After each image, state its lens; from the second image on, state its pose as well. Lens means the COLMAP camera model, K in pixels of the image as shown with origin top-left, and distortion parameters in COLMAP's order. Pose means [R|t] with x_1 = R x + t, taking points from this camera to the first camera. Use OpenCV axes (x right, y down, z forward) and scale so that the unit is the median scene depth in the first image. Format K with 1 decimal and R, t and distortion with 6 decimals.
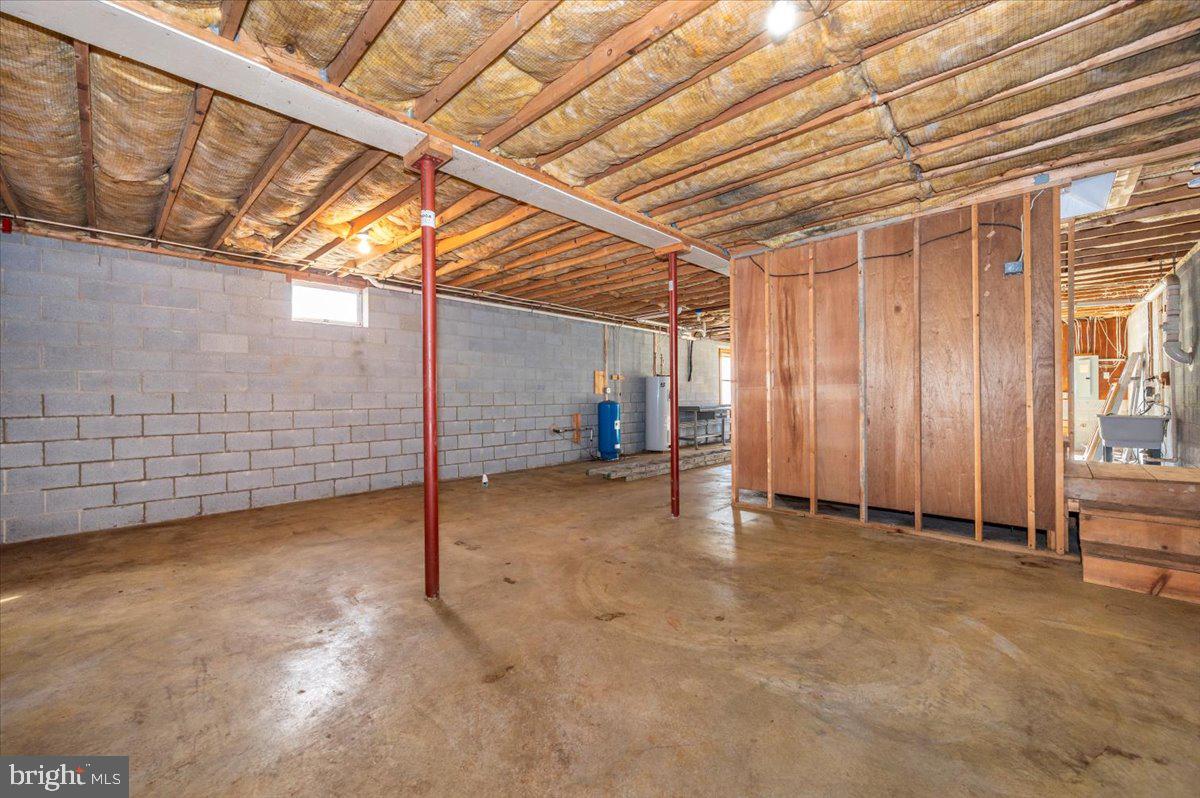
lens RADIAL K [[473.9, 0, 597.2], [0, 473.9, 395.3], [0, 0, 1]] dist [-0.000208, 0.000030]
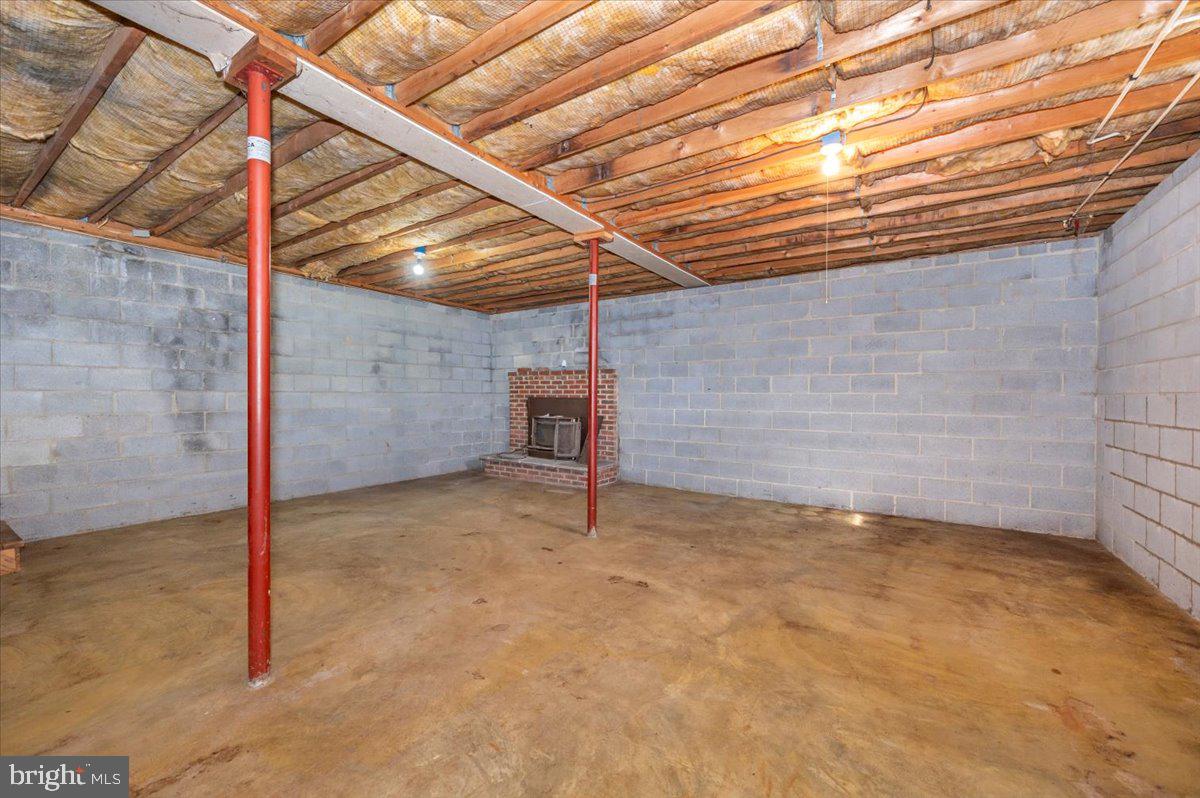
lens RADIAL K [[473.9, 0, 597.2], [0, 473.9, 395.3], [0, 0, 1]] dist [-0.000208, 0.000030]
pose [[-0.985199, 0.004394, -0.171359, -0.097833], [0.005373, 0.999972, -0.005247, -0.002716], [0.171332, -0.006090, -0.985195, 2.130531]]
